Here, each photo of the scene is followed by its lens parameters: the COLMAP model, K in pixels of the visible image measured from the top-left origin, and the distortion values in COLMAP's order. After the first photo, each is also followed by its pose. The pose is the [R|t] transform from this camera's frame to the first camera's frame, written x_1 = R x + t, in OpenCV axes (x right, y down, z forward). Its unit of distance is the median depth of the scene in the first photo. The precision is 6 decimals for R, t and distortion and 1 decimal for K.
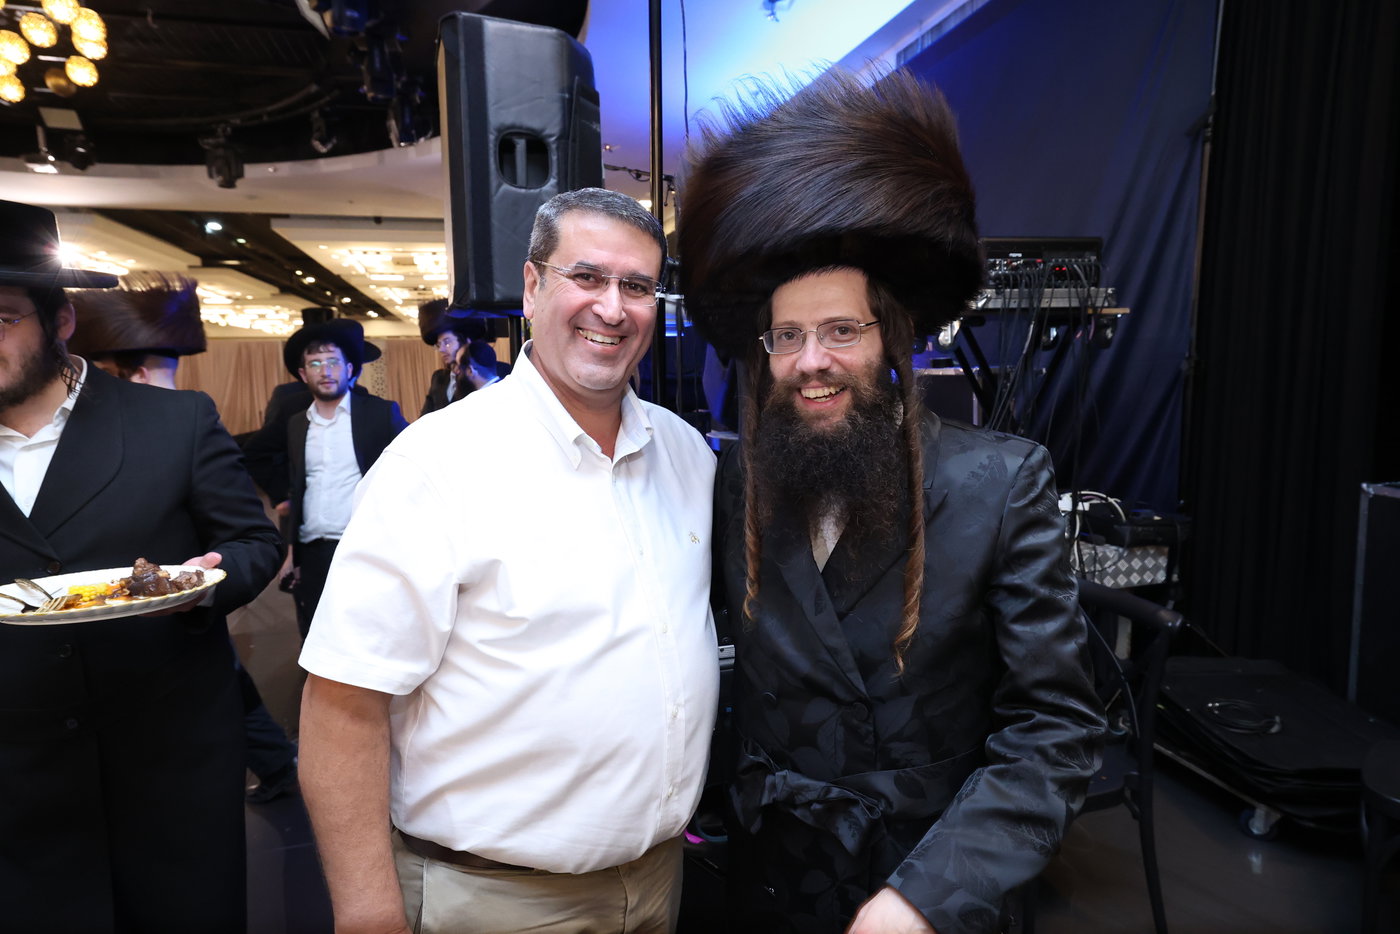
lens RADIAL K [[814.5, 0, 735.4], [0, 814.5, 455.0], [0, 0, 1]] dist [-0.006641, 0.006994]
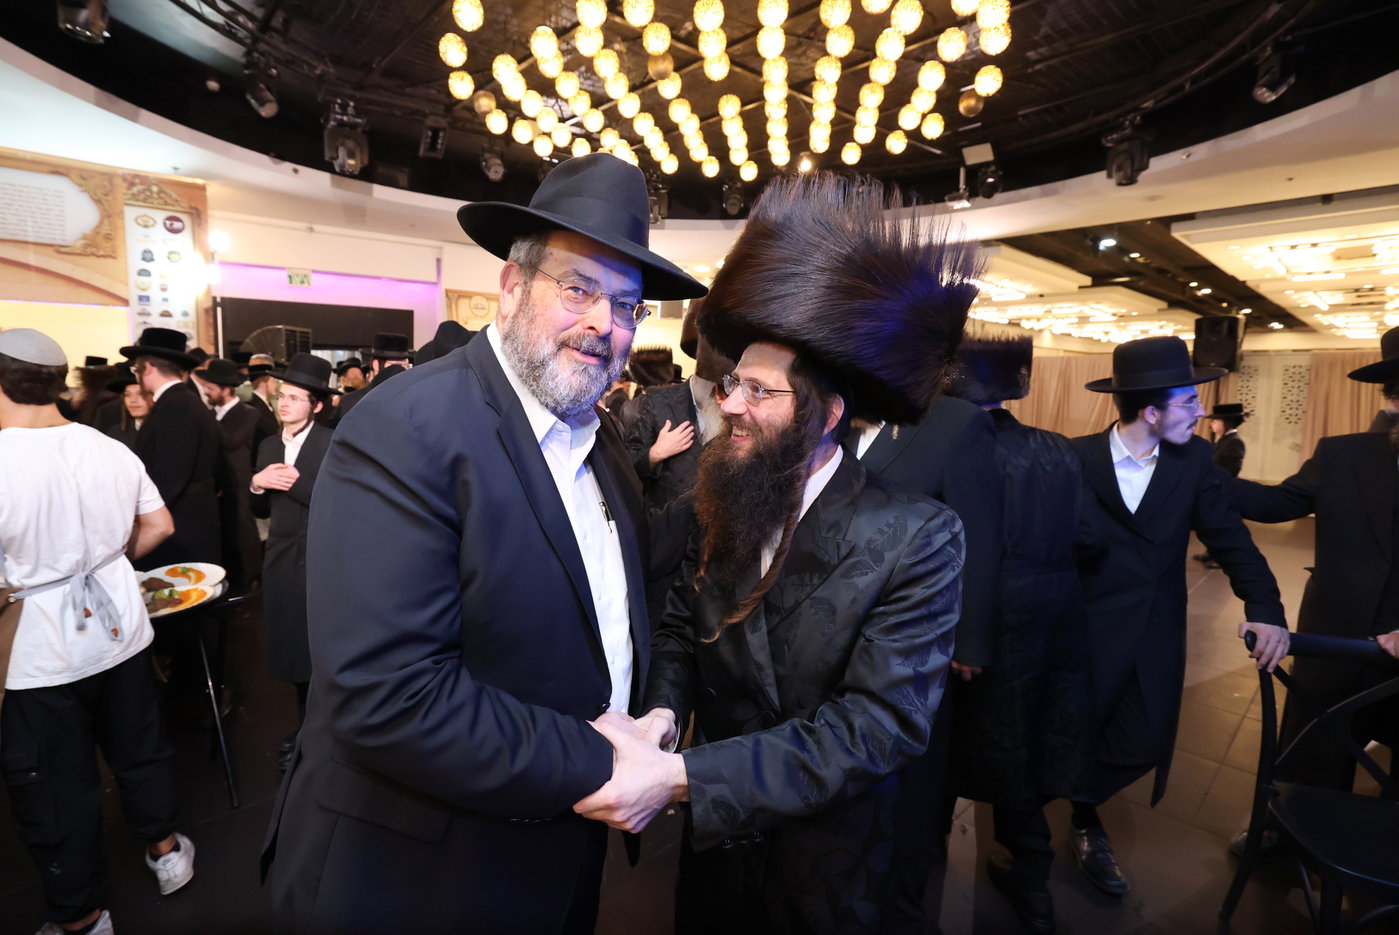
lens RADIAL K [[695.7, 0, 656.3], [0, 695.7, 425.9], [0, 0, 1]] dist [0.006948, 0.004986]
pose [[0.429190, 0.087747, -0.898942, -0.129368], [-0.123341, 0.991640, 0.037908, -0.030650], [0.894753, 0.094607, 0.436425, 0.222784]]
